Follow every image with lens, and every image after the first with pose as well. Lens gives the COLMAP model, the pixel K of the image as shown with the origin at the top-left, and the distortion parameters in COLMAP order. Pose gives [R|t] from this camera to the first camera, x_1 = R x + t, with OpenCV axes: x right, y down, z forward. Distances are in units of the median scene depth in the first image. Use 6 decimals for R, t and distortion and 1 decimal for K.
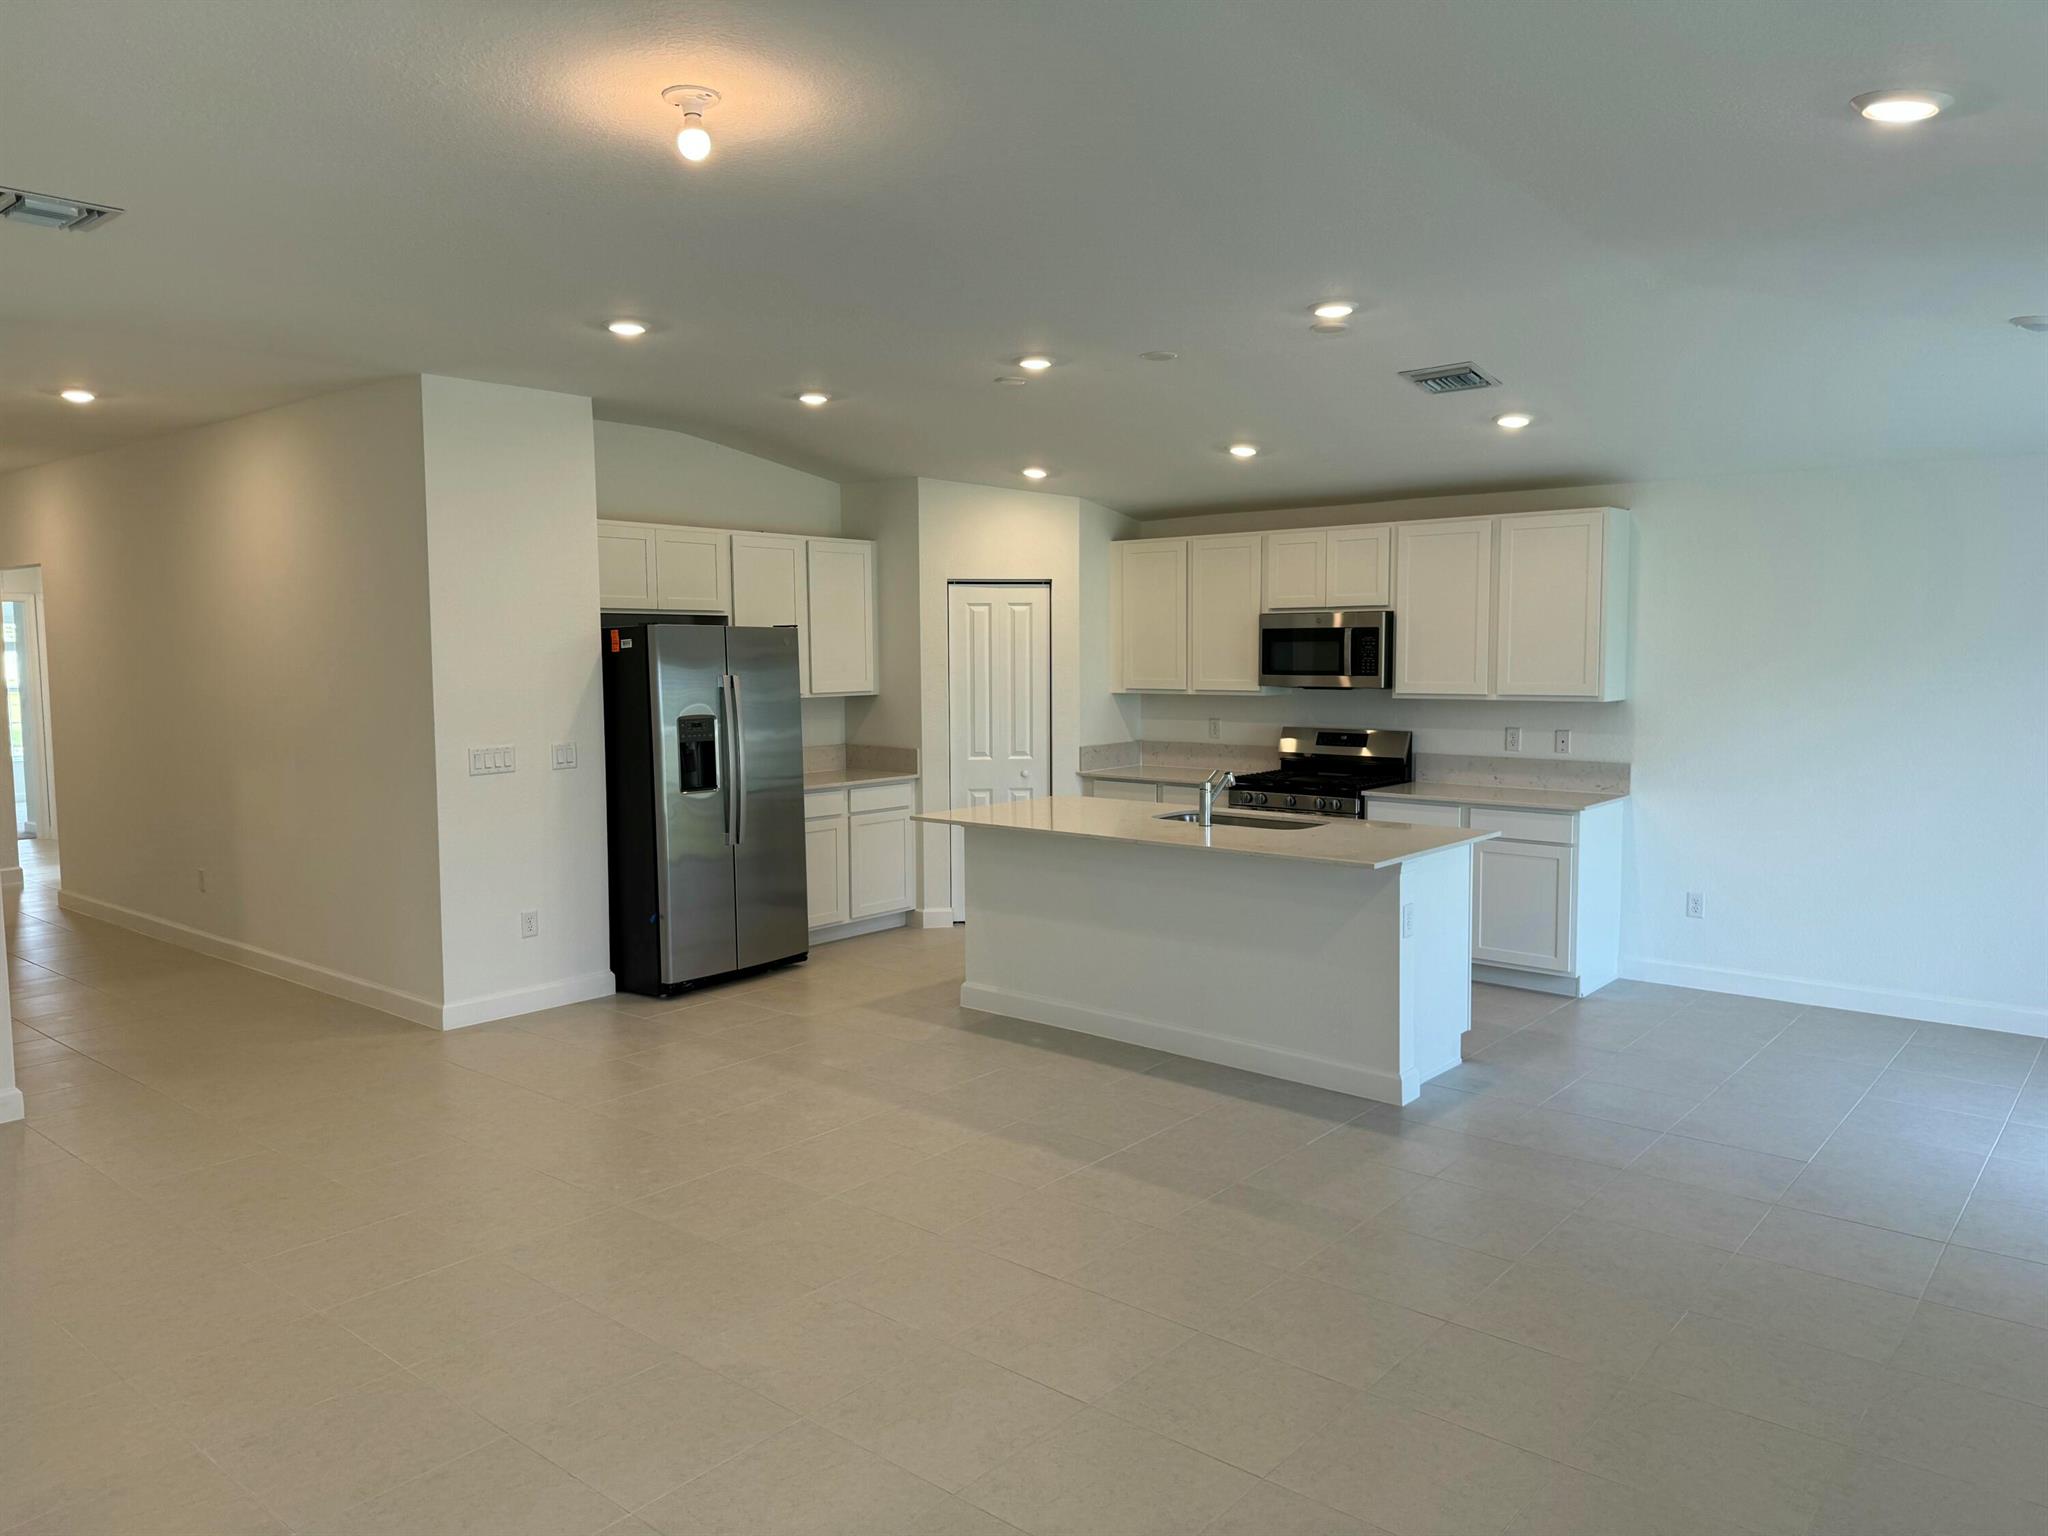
lens RADIAL K [[1435.6, 0, 1036.3], [0, 1435.6, 761.2], [0, 0, 1]] dist [0.070480, -0.083052]
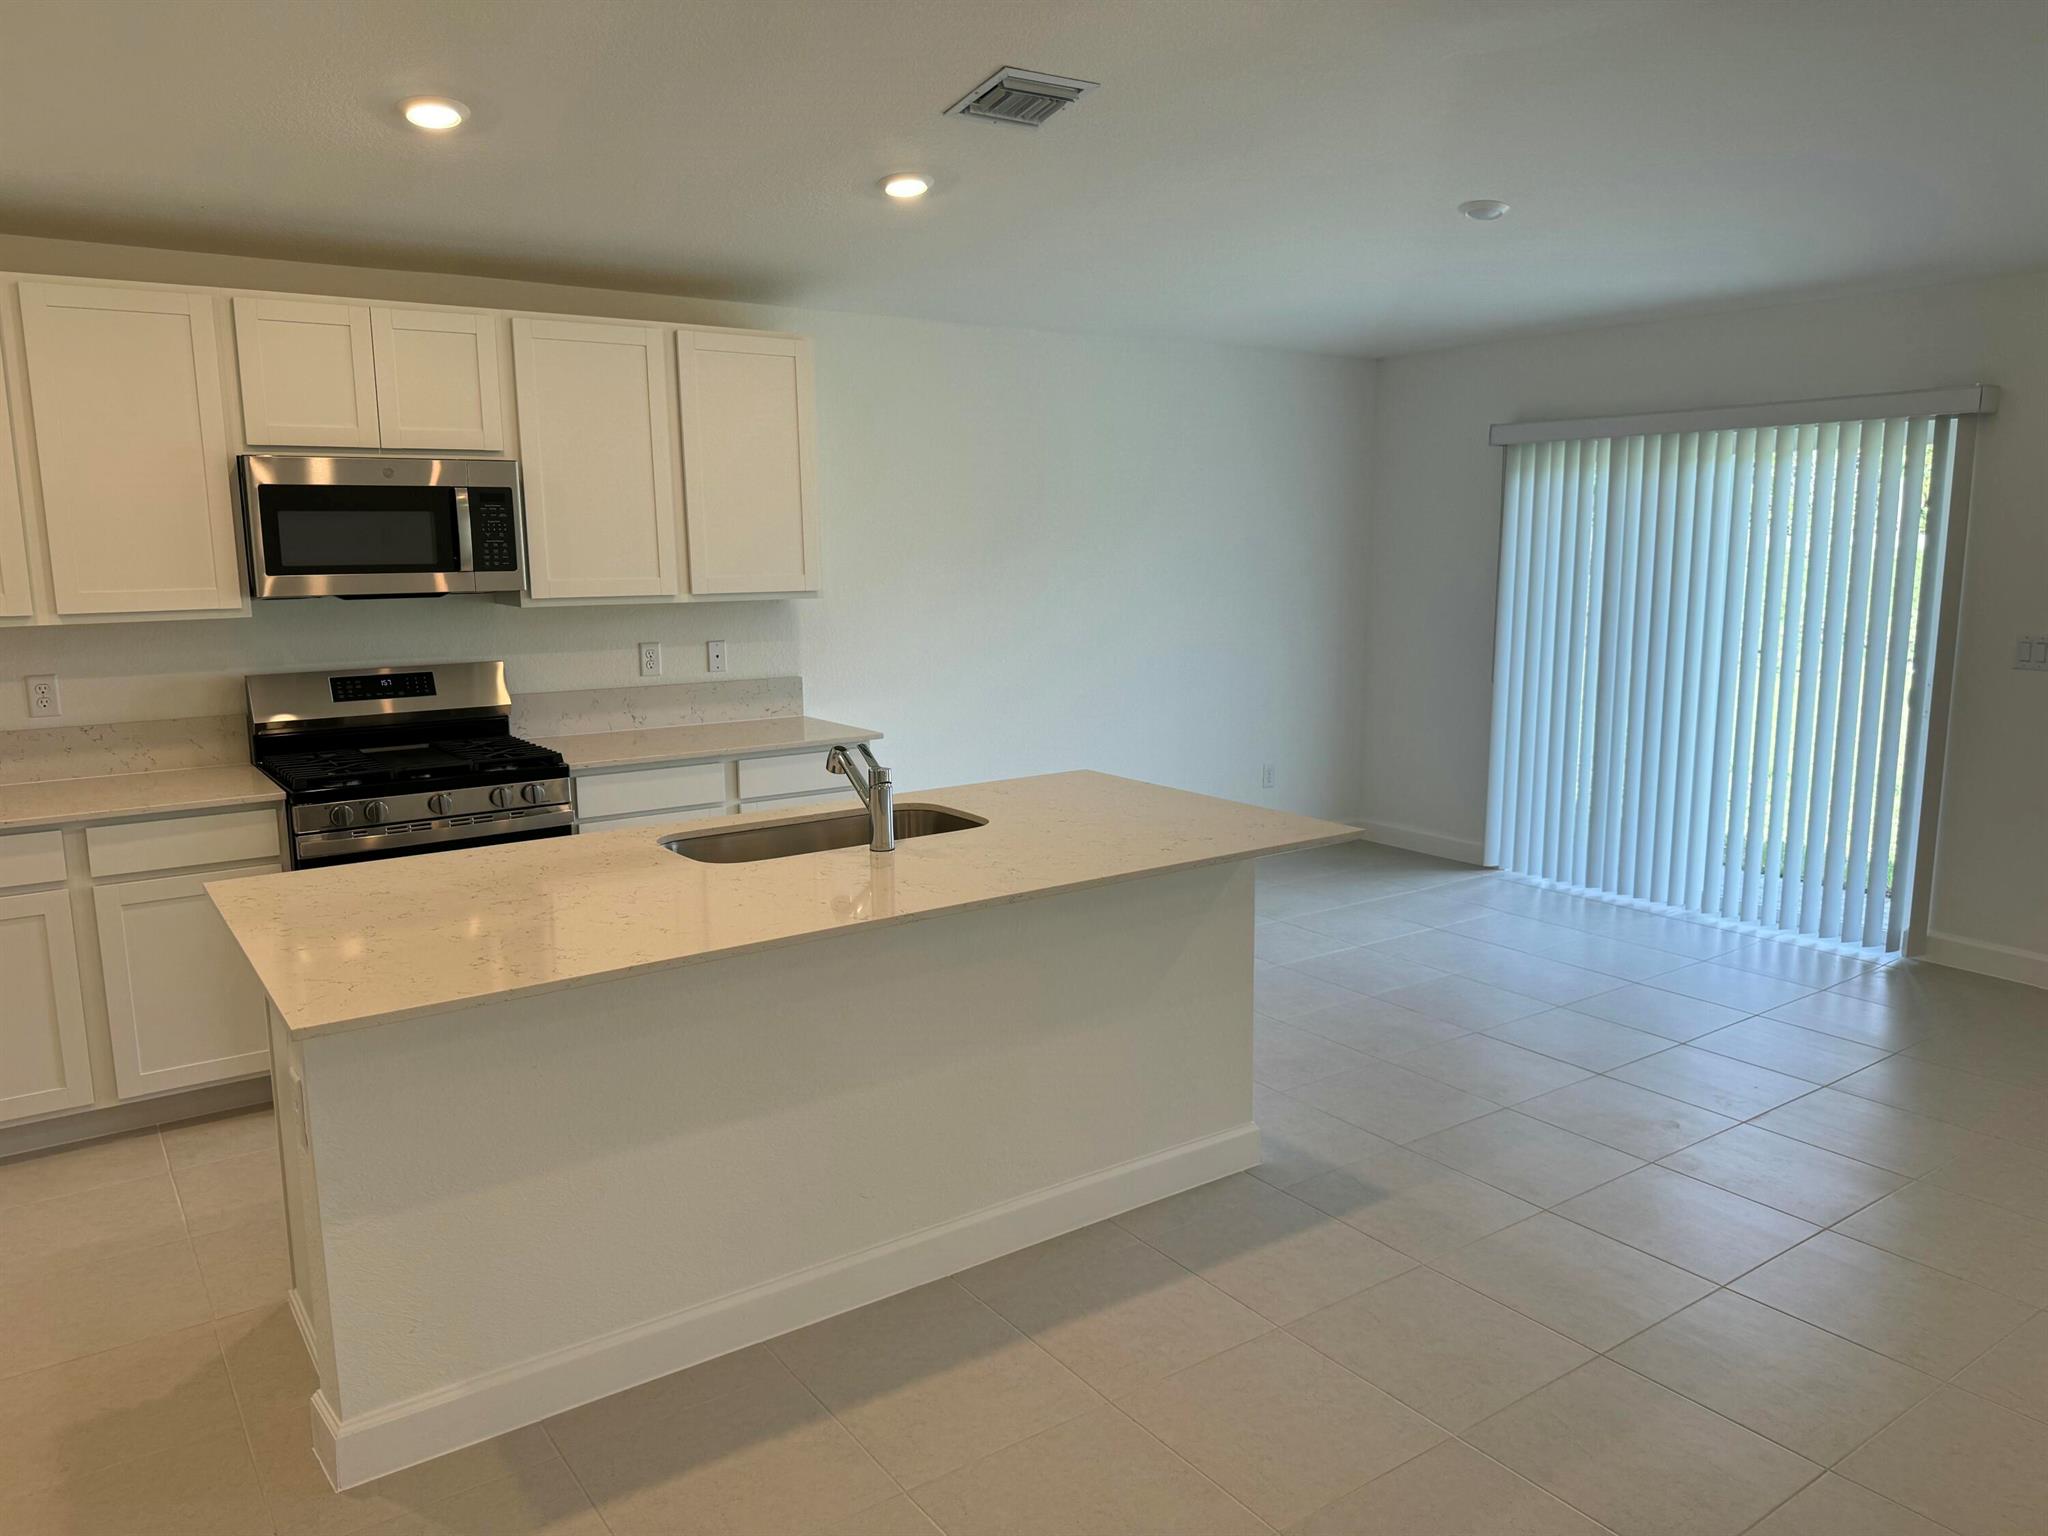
lens RADIAL K [[1435.6, 0, 1038.4], [0, 1435.6, 765.5], [0, 0, 1]] dist [0.070480, -0.083052]
pose [[0.252068, -0.151271, 0.955813, -0.308396], [0.086885, 0.987255, 0.133333, -0.042745], [-0.963801, 0.049437, 0.261998, 0.667490]]
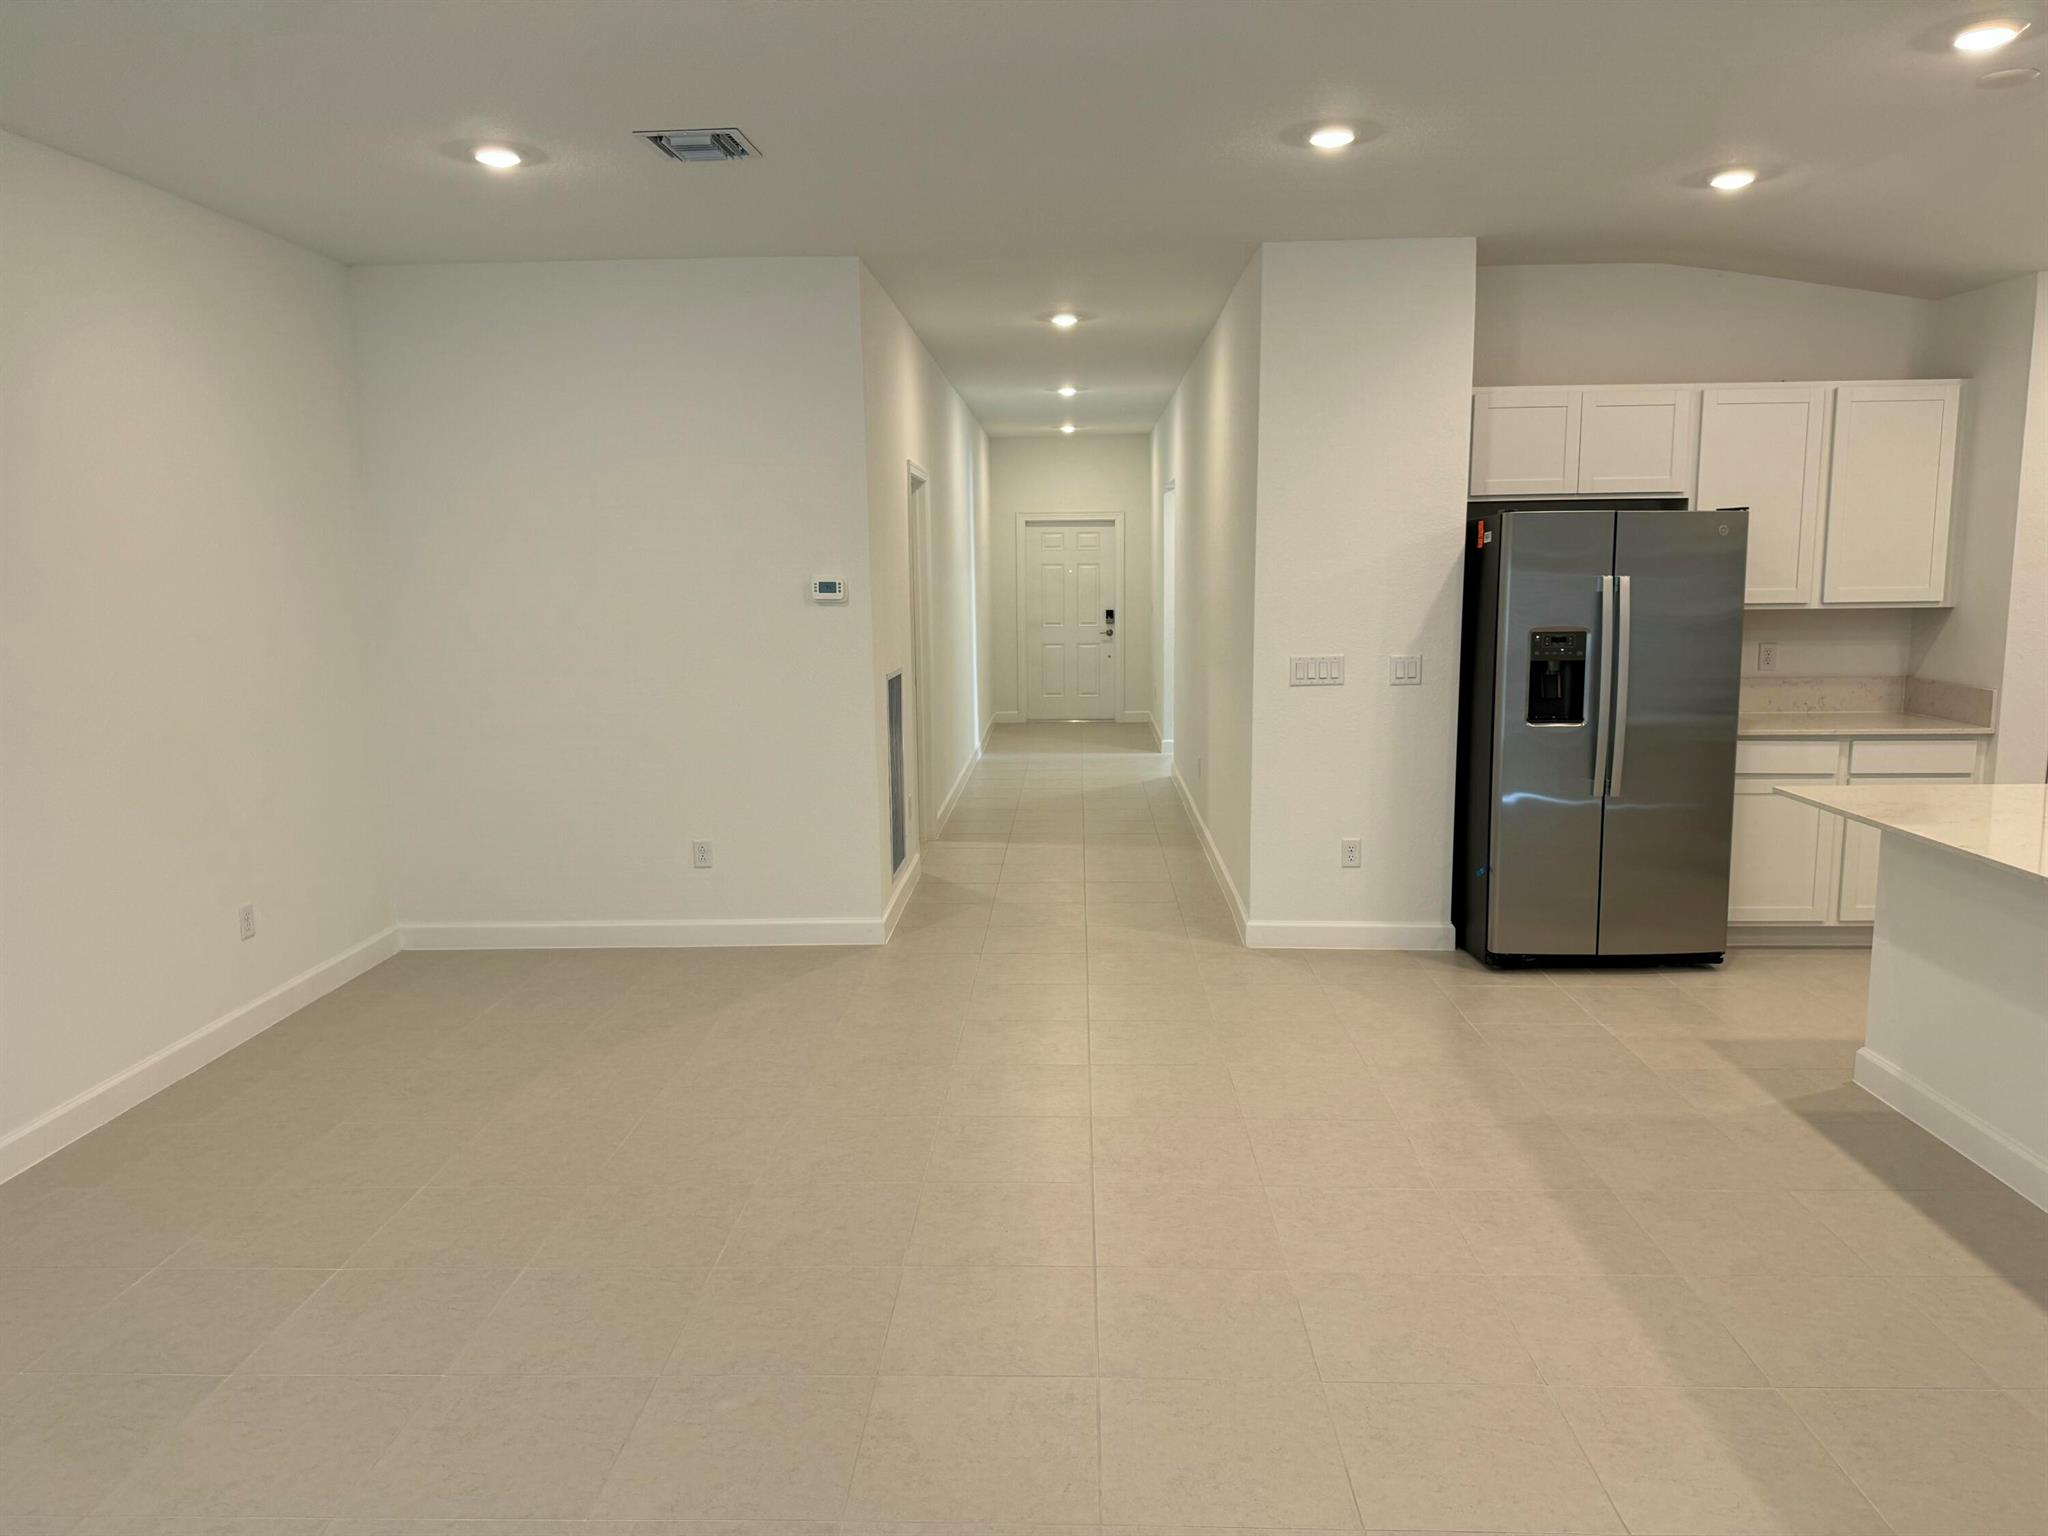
lens RADIAL K [[1435.6, 0, 1012.7], [0, 1435.6, 776.9], [0, 0, 1]] dist [0.070480, -0.083052]
pose [[0.602458, 0.118151, -0.789357, 0.210894], [-0.053378, 0.992733, 0.107853, -0.019585], [0.796363, -0.022842, 0.604387, 0.263731]]
